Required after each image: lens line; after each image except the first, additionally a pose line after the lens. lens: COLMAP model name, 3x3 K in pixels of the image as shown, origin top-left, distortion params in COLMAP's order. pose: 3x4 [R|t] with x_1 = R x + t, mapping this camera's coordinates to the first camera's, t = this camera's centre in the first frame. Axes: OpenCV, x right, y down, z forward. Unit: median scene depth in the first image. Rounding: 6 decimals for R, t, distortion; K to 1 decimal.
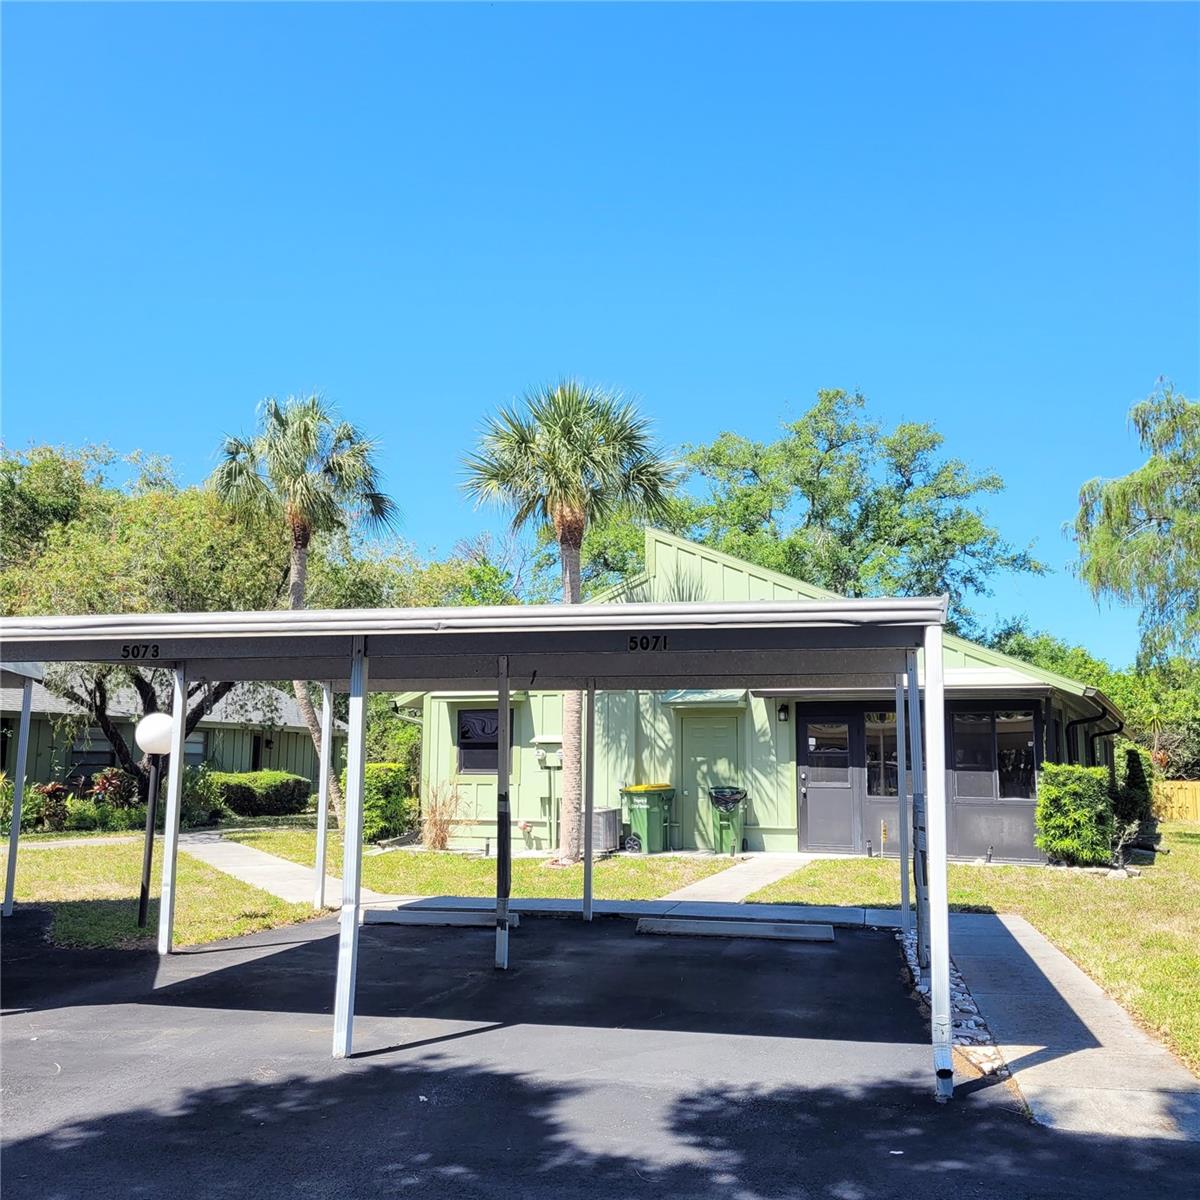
lens RADIAL K [[1180.6, 0, 600.0], [0, 1180.6, 600.0], [0, 0, 1]] dist [0.024125, 0.008532]
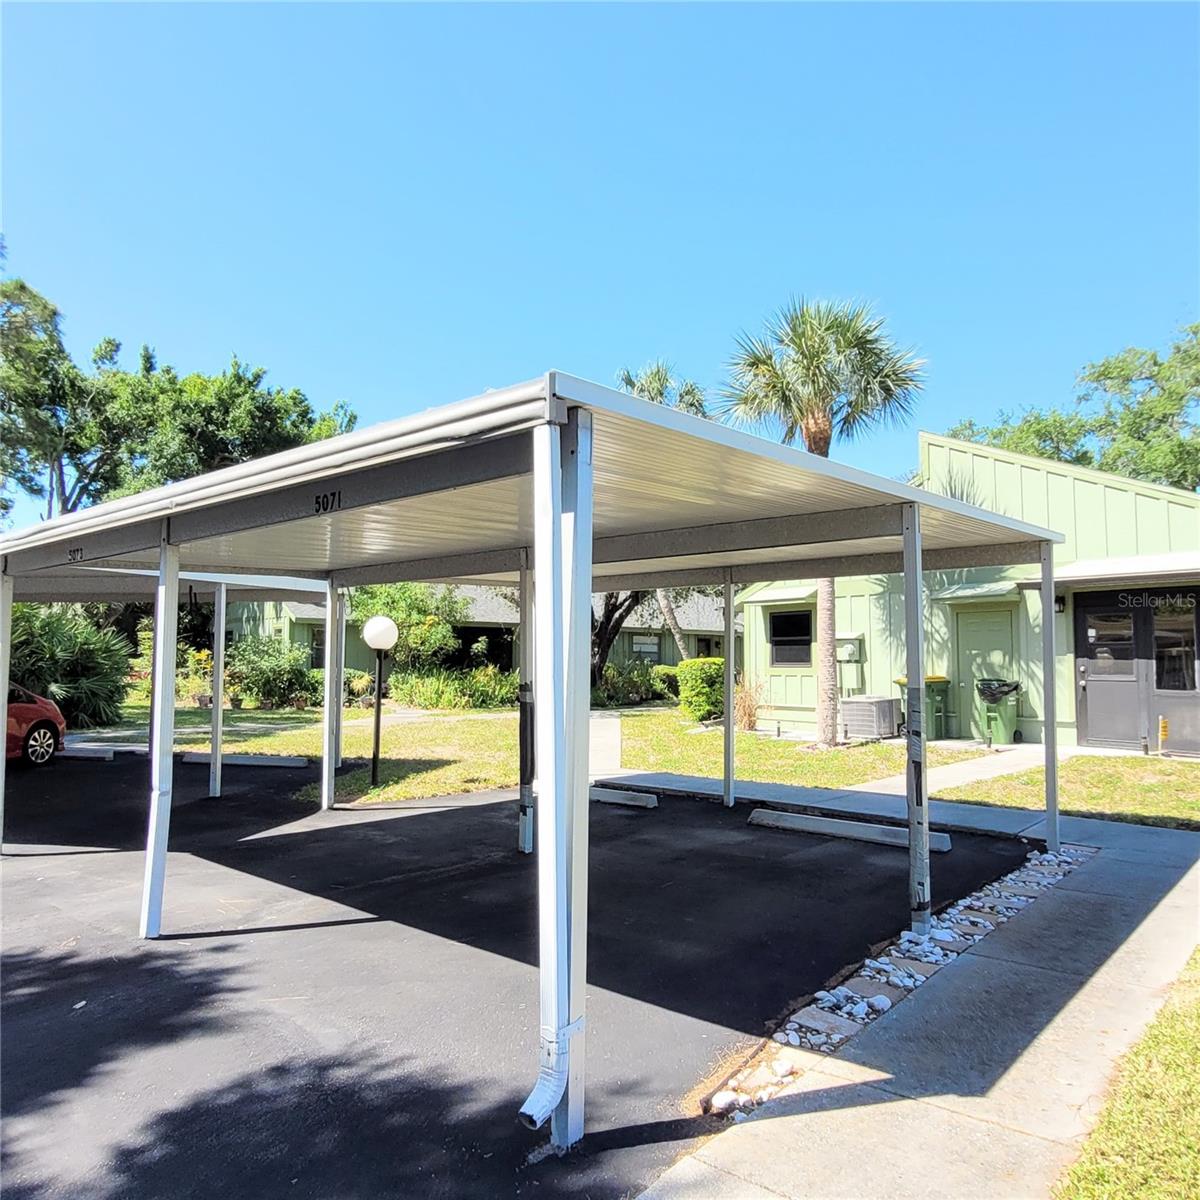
lens RADIAL K [[886.2, 0, 600.0], [0, 886.2, 600.0], [0, 0, 1]] dist [0.024674, 0.002314]
pose [[0.887073, -0.035119, -0.460292, 0.156697], [0.067033, 0.996333, 0.053169, 0.027200], [0.456736, -0.078020, 0.886174, 0.173024]]
